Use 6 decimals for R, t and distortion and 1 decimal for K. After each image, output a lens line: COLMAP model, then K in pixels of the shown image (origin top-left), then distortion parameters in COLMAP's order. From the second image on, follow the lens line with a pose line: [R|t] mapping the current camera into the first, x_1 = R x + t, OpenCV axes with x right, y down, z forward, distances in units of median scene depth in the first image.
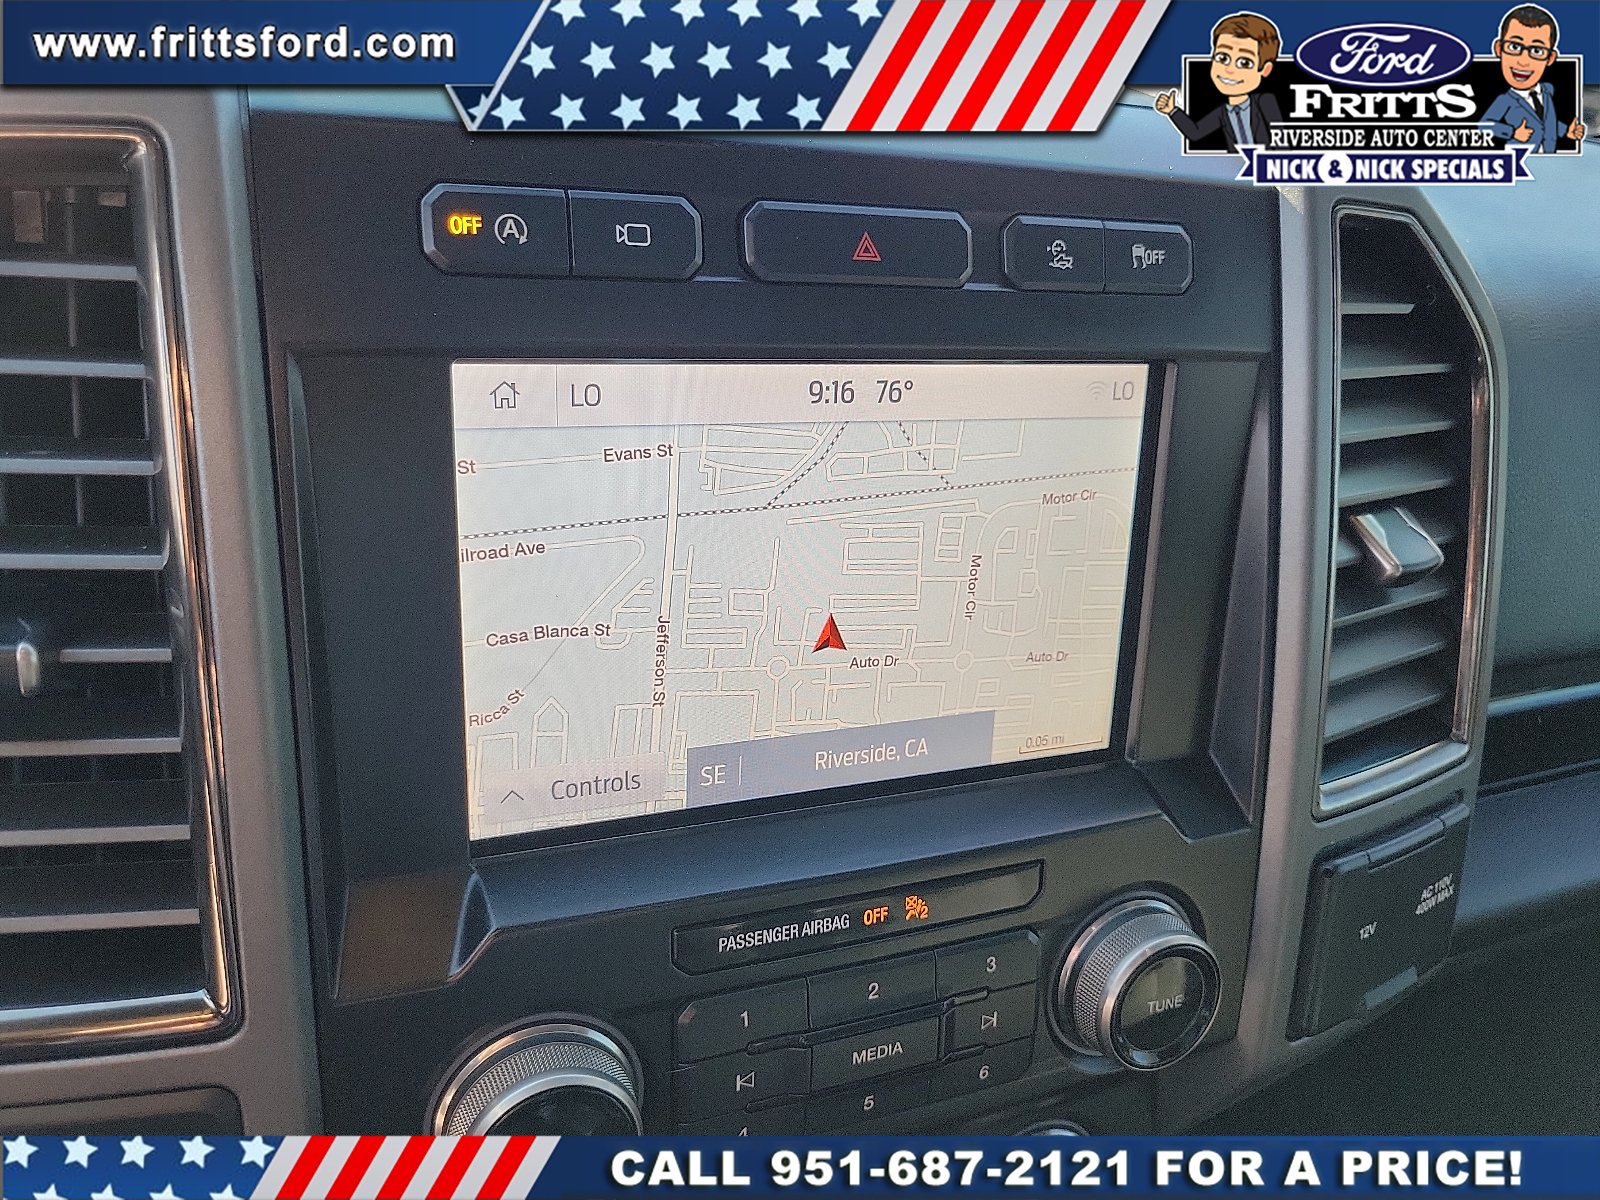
lens RADIAL K [[1204.9, 0, 774.7], [0, 1204.9, 607.6], [0, 0, 1]] dist [0.000731, -0.004451]
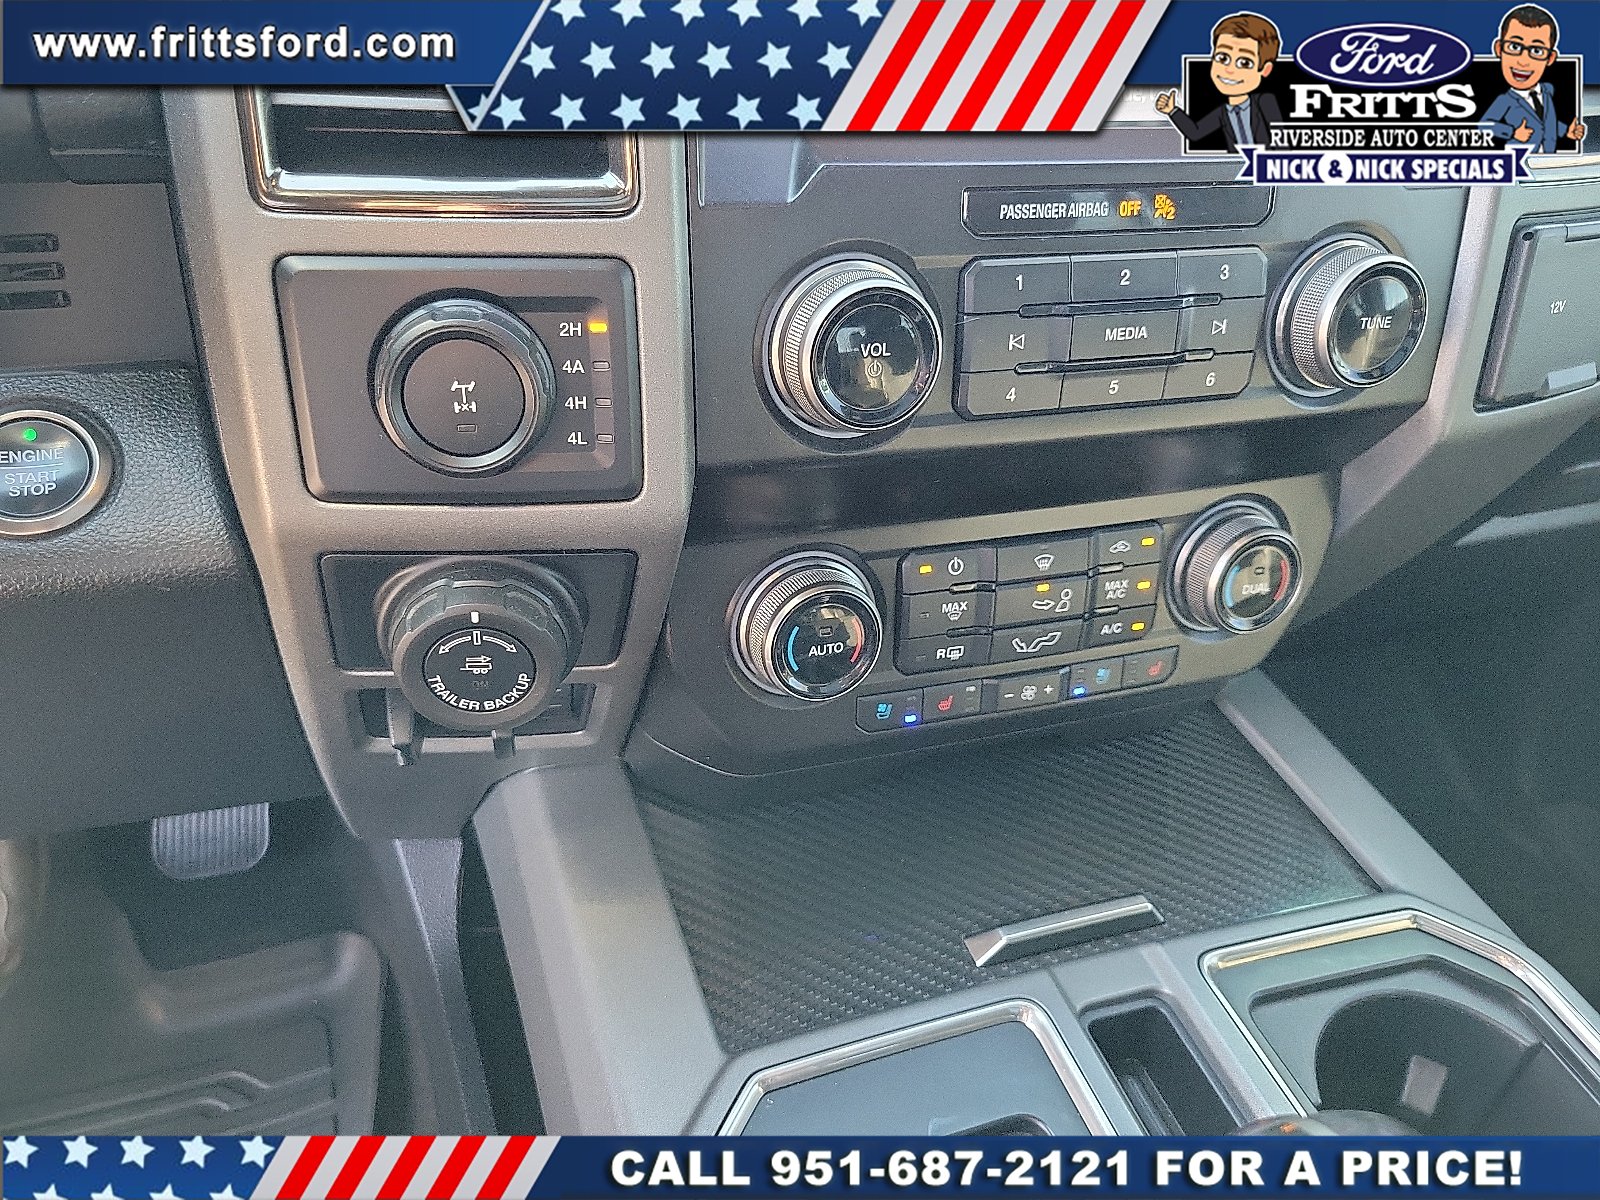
lens RADIAL K [[1204.9, 0, 774.7], [0, 1204.9, 607.6], [0, 0, 1]] dist [0.000731, -0.004451]
pose [[0.997343, 0.004611, -0.072699, -0.157671], [0.005833, 0.989737, 0.142783, 0.434980], [0.072611, -0.142828, 0.987080, -0.200430]]
